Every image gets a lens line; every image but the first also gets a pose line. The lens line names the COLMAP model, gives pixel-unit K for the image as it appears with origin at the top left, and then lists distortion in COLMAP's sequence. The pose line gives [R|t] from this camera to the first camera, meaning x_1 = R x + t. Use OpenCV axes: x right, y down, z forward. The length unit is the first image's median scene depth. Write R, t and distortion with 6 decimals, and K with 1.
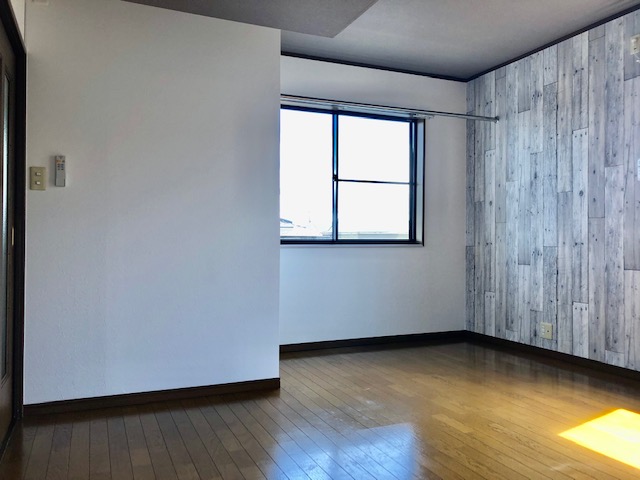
lens RADIAL K [[517.0, 0, 320.8], [0, 517.0, 242.5], [0, 0, 1]] dist [0.008307, -0.008104]
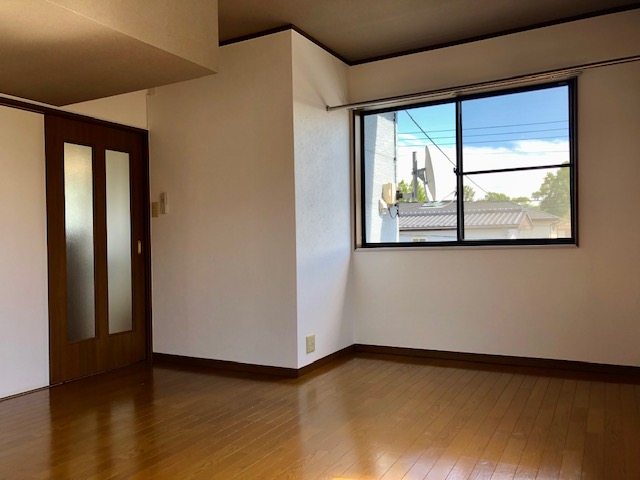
lens RADIAL K [[517.0, 0, 326.3], [0, 517.0, 246.3], [0, 0, 1]] dist [0.008307, -0.008104]
pose [[0.614717, -0.013160, -0.788638, 0.705481], [0.019949, 0.999800, -0.001134, 0.000384], [0.788495, -0.015035, 0.614857, 0.311505]]
